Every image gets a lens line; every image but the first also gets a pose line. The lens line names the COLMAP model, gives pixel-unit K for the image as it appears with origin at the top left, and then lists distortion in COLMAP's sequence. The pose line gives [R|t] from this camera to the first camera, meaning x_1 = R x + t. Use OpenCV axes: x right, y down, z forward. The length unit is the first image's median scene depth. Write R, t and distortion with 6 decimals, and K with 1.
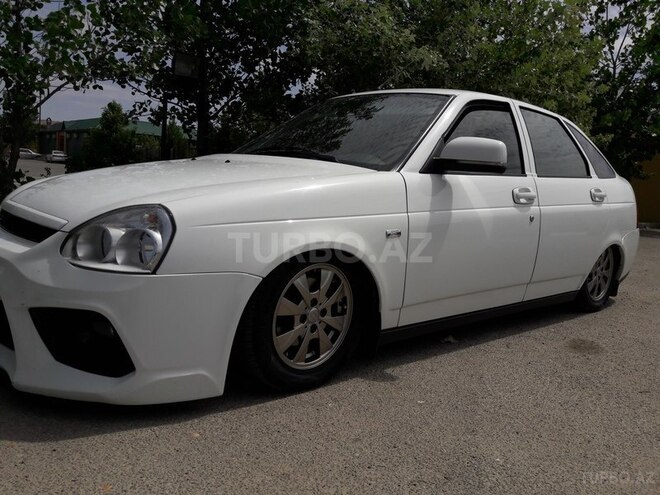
lens RADIAL K [[534.3, 0, 327.3], [0, 534.3, 247.7], [0, 0, 1]] dist [0.051068, -0.089314]
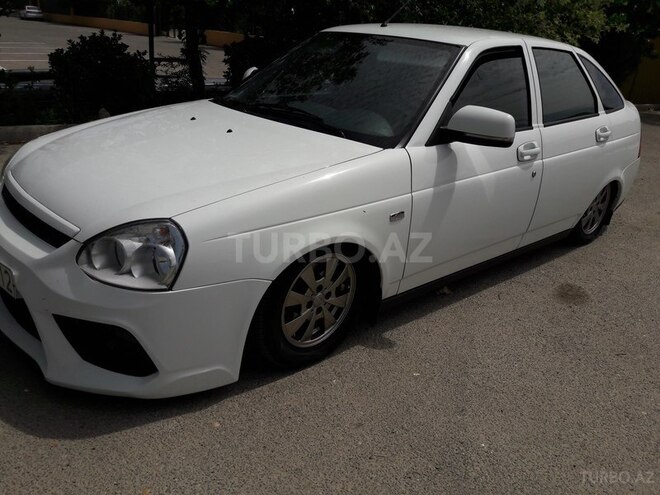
lens RADIAL K [[534.3, 0, 327.3], [0, 534.3, 247.7], [0, 0, 1]] dist [0.051068, -0.089314]
pose [[0.999934, 0.003475, 0.010957, -0.022001], [-0.006015, 0.970474, 0.241131, -0.234897], [-0.009795, -0.241181, 0.970431, -0.002531]]
